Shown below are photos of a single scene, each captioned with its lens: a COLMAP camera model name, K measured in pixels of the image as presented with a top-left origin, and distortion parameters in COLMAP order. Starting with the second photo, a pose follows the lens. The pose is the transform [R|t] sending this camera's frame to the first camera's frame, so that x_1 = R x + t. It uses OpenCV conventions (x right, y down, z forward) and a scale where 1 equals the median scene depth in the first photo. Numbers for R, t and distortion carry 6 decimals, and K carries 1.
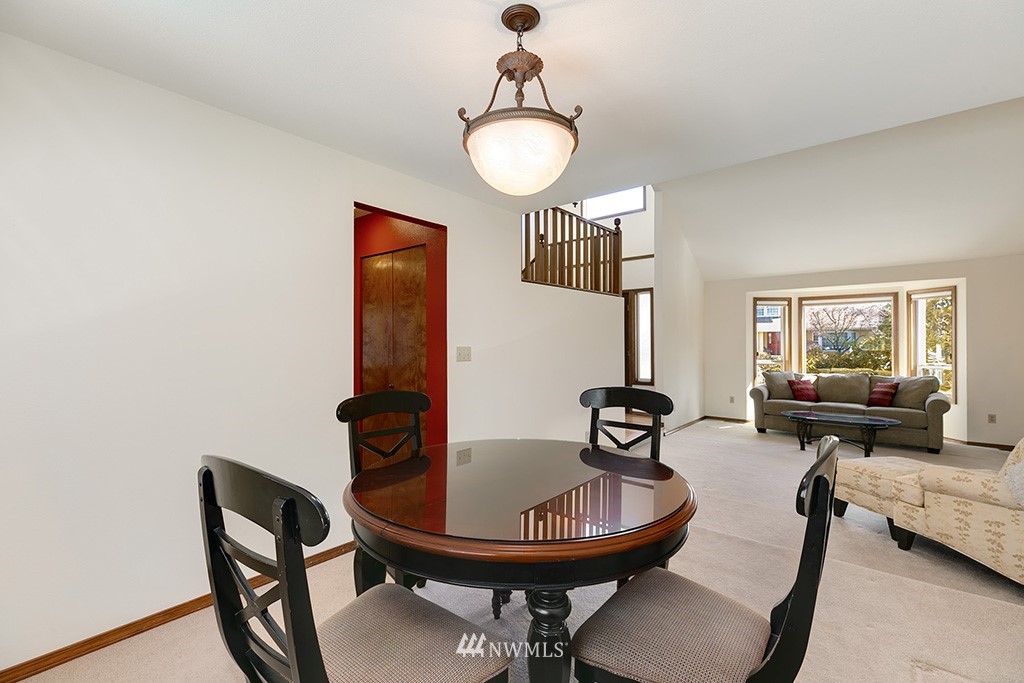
lens RADIAL K [[460.8, 0, 512.0], [0, 460.8, 341.5], [0, 0, 1]] dist [-0.001091, 0.000050]
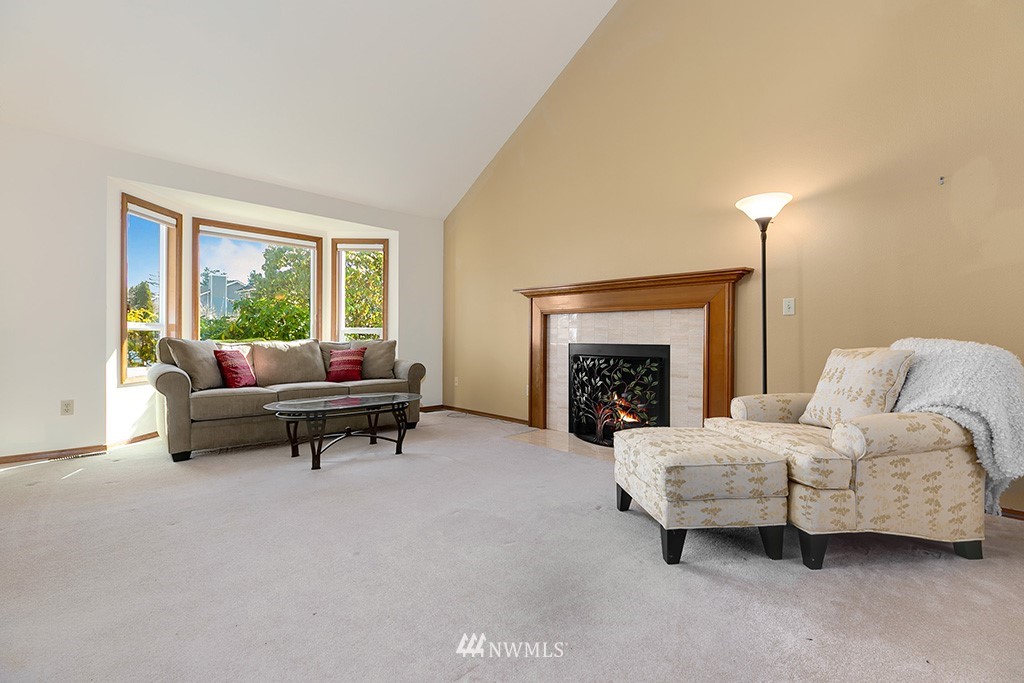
lens RADIAL K [[460.8, 0, 512.0], [0, 460.8, 341.5], [0, 0, 1]] dist [-0.001091, 0.000050]
pose [[0.107967, -0.000139, 0.994154, 0.101324], [-0.006039, 0.999981, 0.000795, 0.077283], [-0.994136, -0.006089, 0.107965, 0.675205]]
